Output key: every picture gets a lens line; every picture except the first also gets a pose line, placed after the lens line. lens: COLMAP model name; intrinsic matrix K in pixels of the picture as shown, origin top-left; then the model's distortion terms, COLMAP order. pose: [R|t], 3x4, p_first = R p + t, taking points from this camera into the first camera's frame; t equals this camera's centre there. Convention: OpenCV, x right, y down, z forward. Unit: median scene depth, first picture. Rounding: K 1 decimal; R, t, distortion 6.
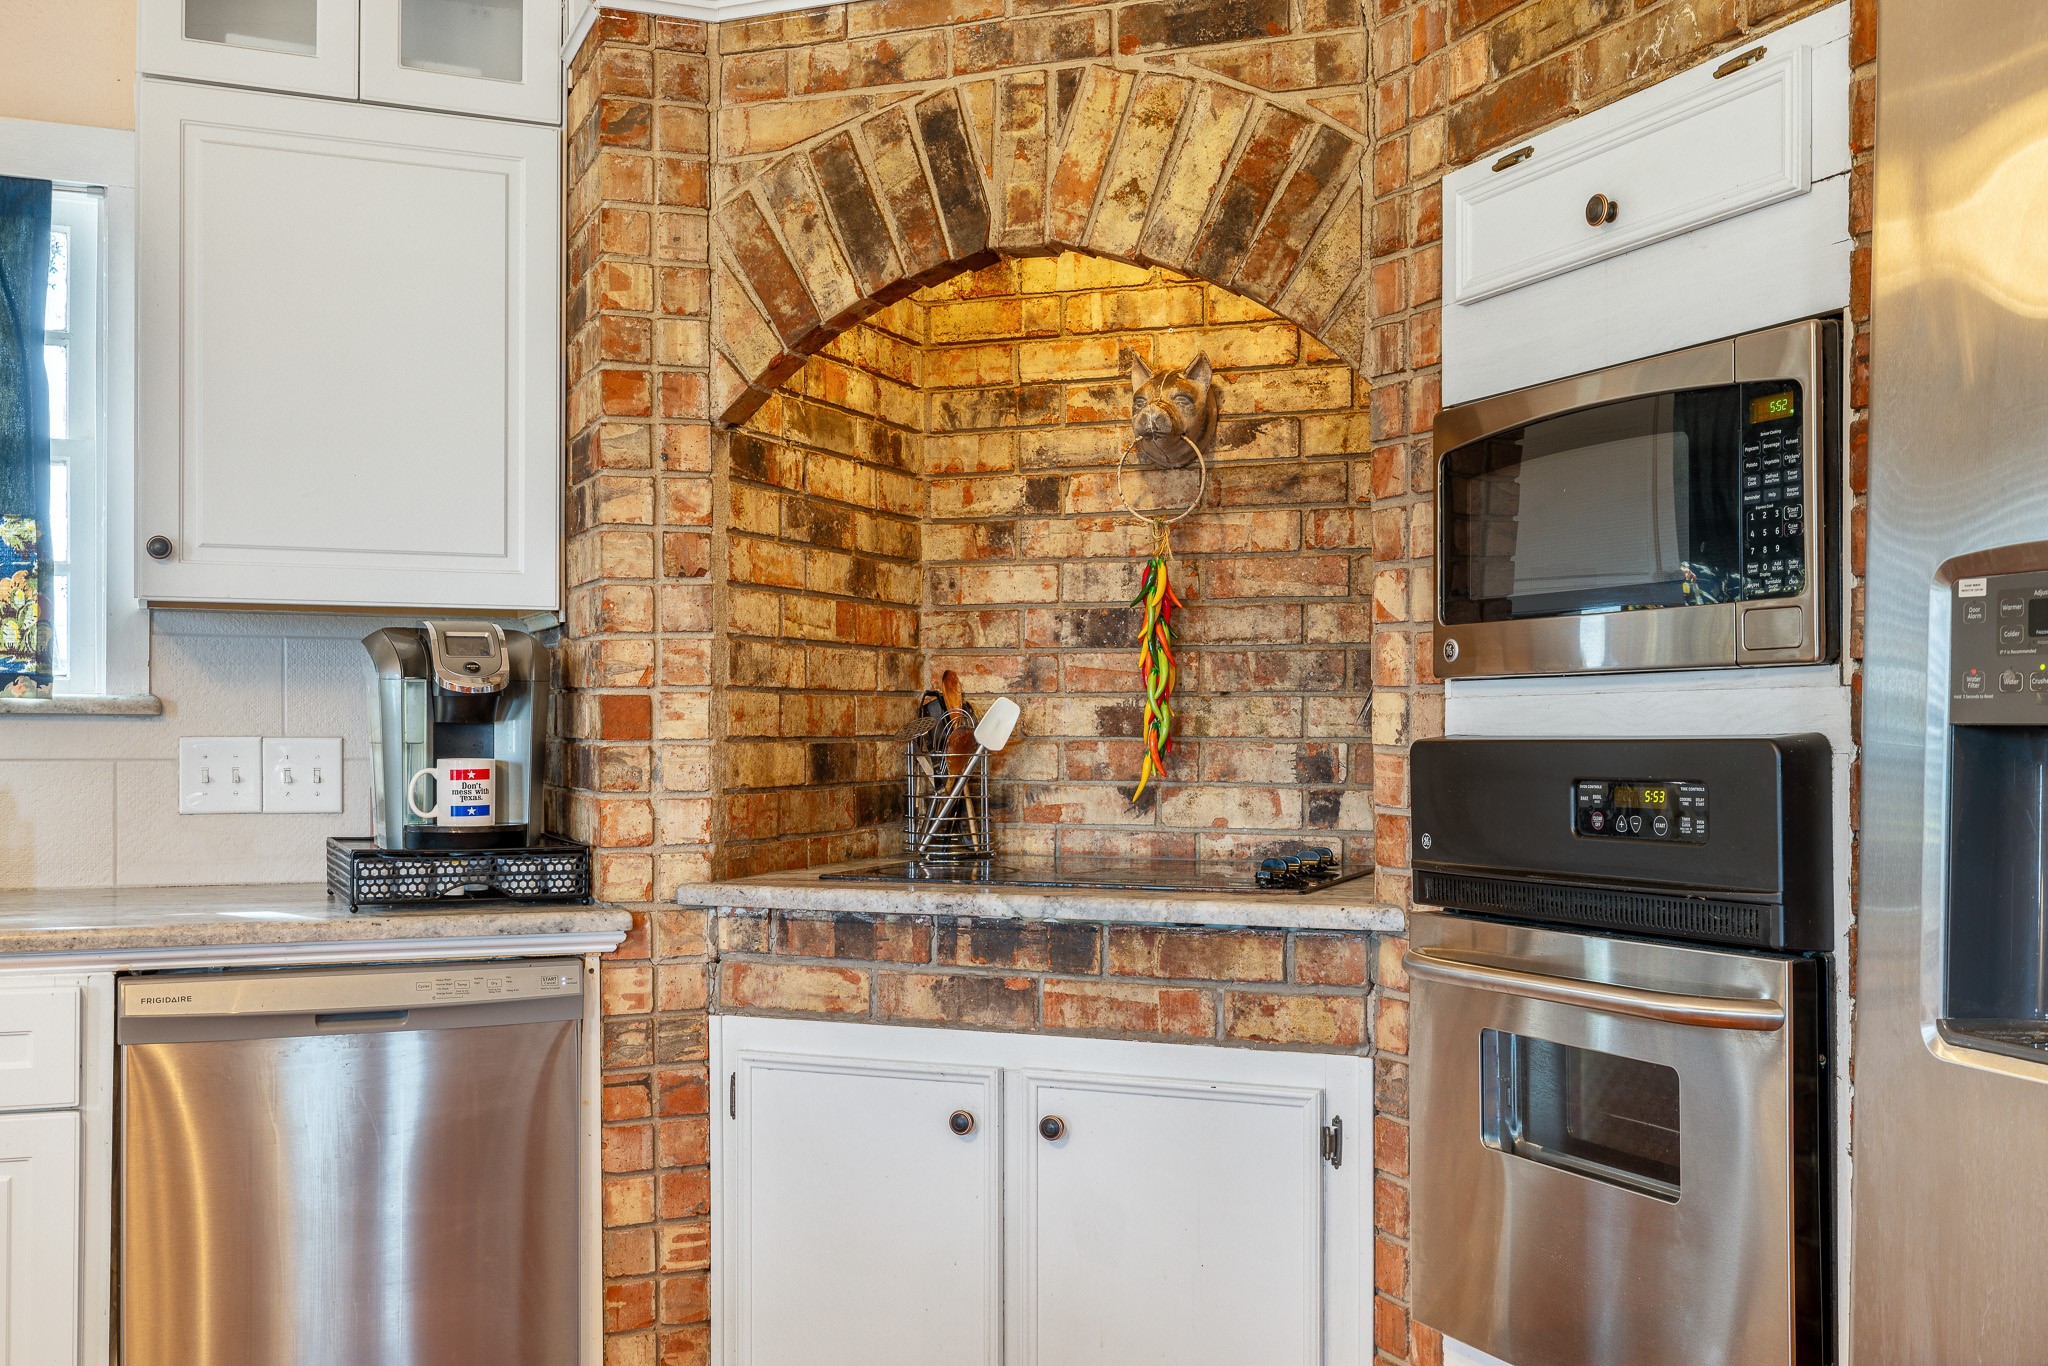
lens RADIAL K [[2042.8, 0, 1024.9], [0, 2042.8, 725.8], [0, 0, 1]] dist [-0.001222, 0.009485]
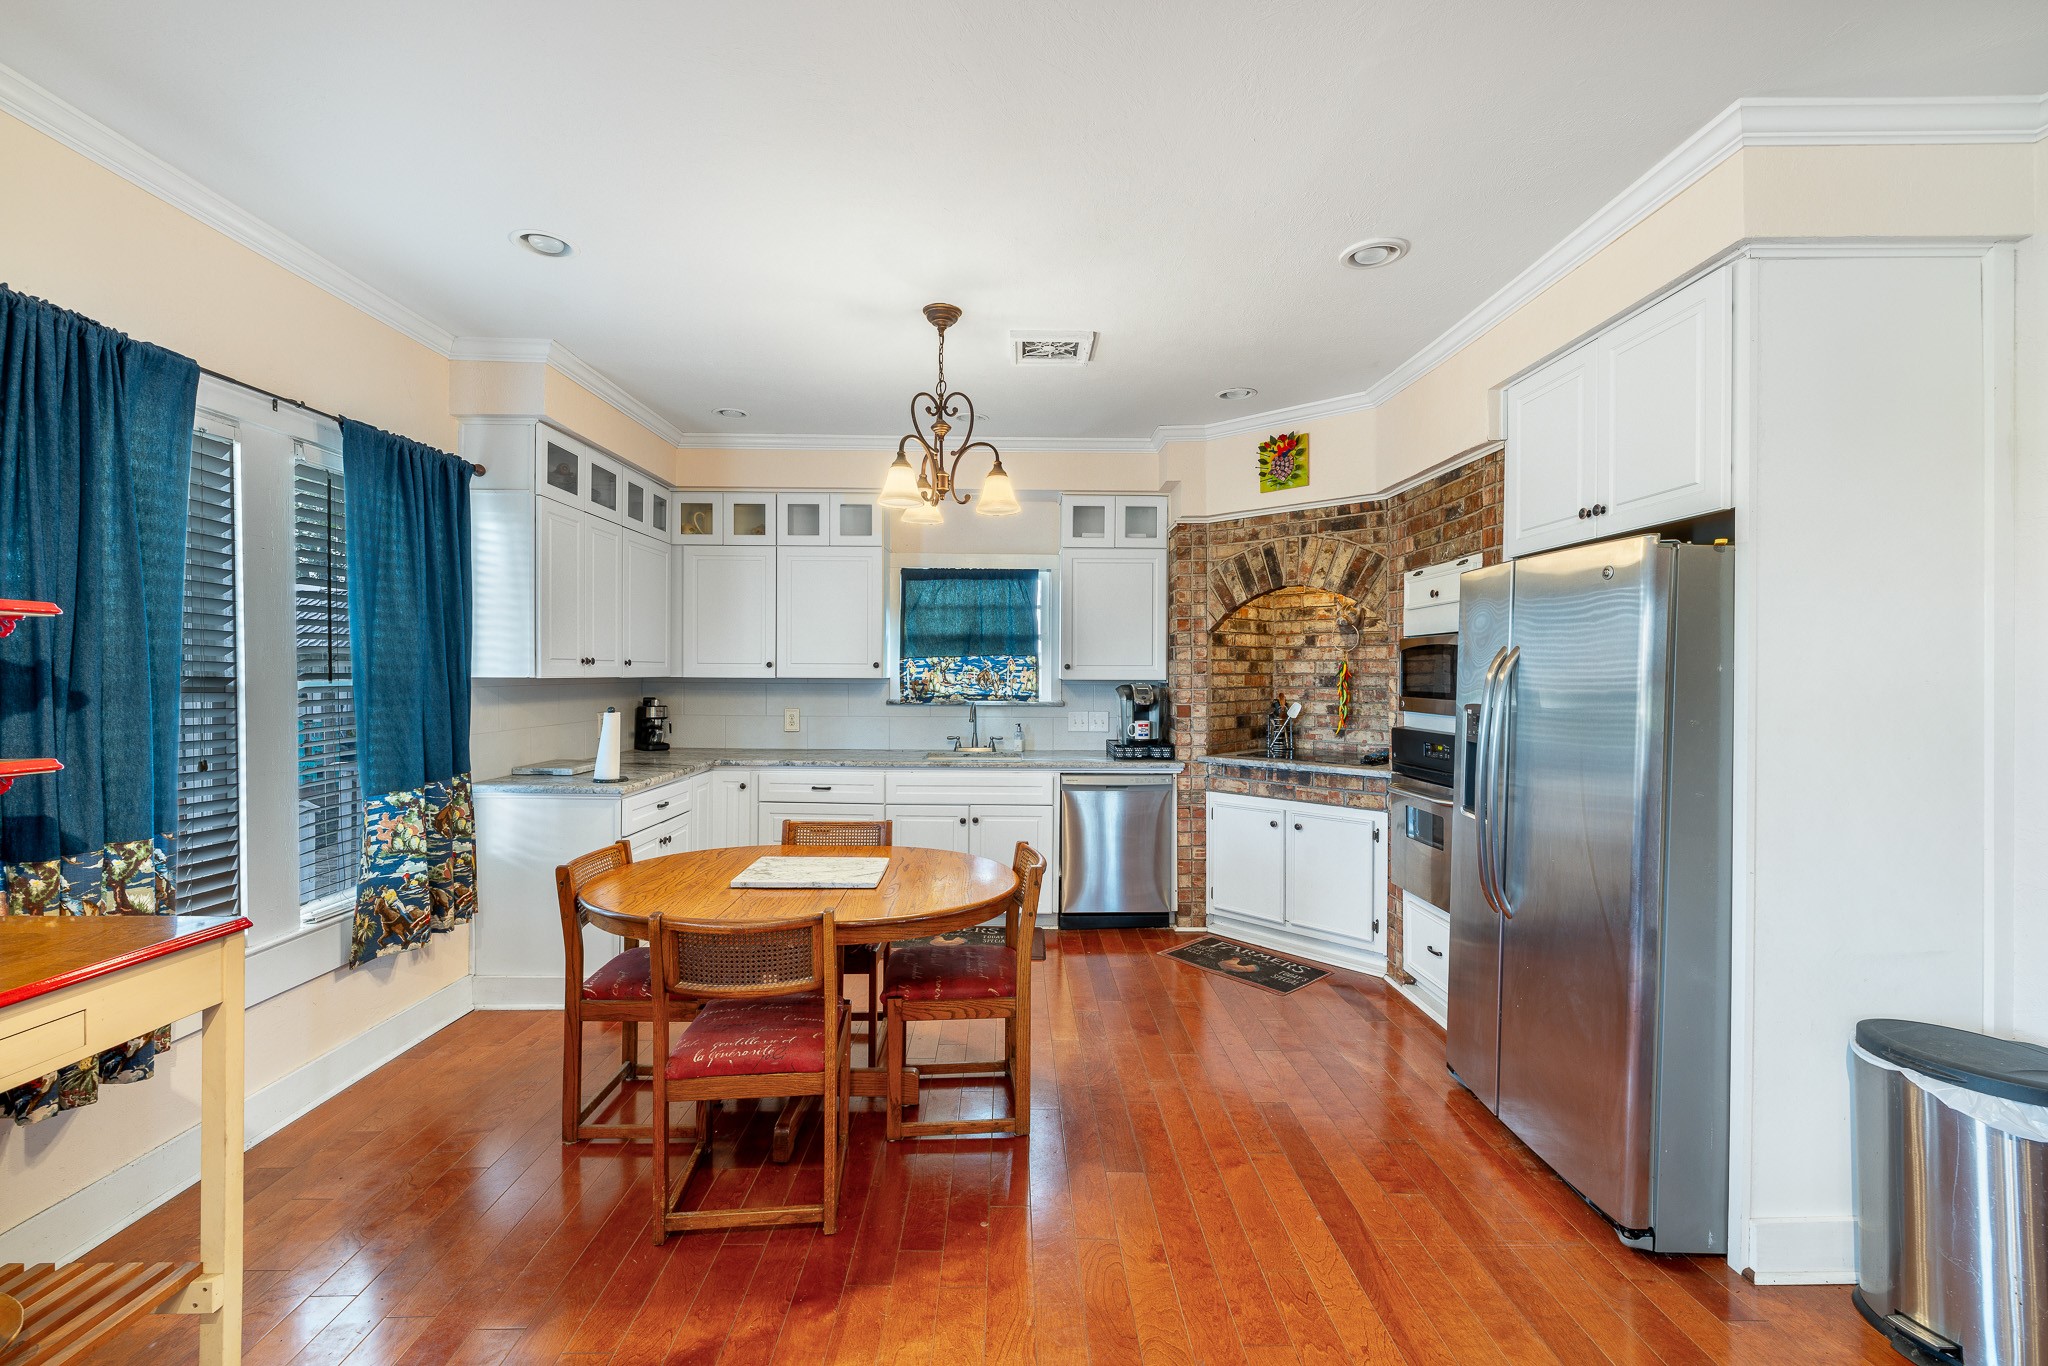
lens RADIAL K [[870.5, 0, 1026.3], [0, 870.5, 672.9], [0, 0, 1]] dist [-0.001073, 0.000242]
pose [[0.926050, 0.002598, -0.377391, 0.139608], [-0.000812, 0.999988, 0.004893, -0.081222], [0.377399, -0.004224, 0.926041, -0.587770]]
